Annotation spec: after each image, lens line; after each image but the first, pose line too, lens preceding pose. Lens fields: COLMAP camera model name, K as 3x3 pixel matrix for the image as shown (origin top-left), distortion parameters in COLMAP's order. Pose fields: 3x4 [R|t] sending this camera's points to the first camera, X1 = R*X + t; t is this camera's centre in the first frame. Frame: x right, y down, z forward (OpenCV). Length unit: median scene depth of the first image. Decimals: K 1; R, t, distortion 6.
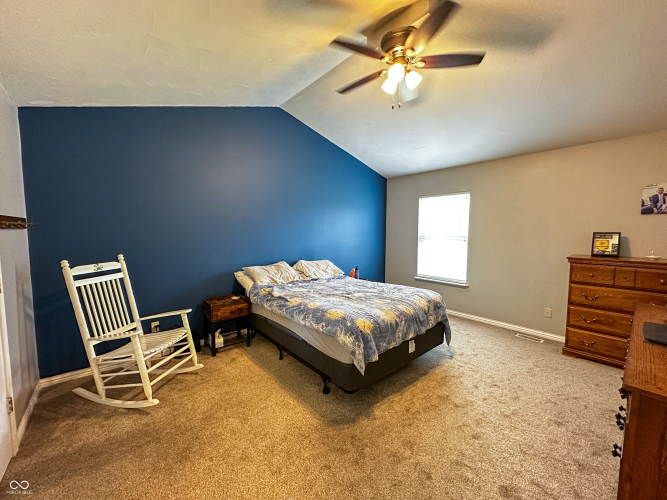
lens RADIAL K [[265.4, 0, 333.8], [0, 265.4, 250.8], [0, 0, 1]] dist [-0.000185, -0.000230]
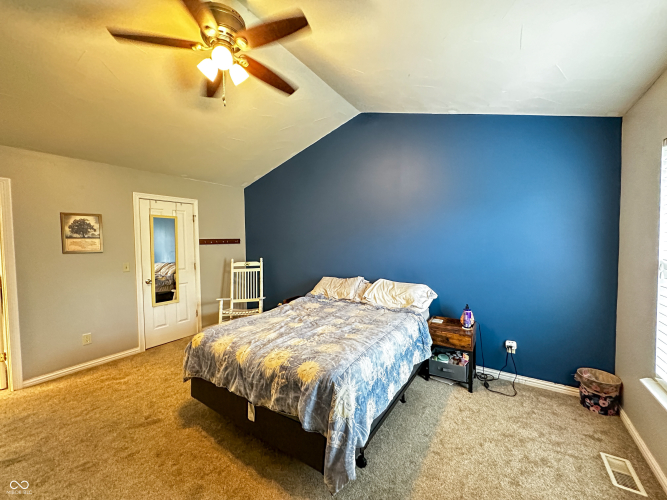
lens RADIAL K [[265.4, 0, 334.8], [0, 265.4, 249.9], [0, 0, 1]] dist [-0.000185, -0.000230]
pose [[0.274282, 0.032817, -0.961089, 1.056532], [-0.065369, 0.997742, 0.015413, -0.101707], [0.959425, 0.058598, 0.275808, 1.023805]]
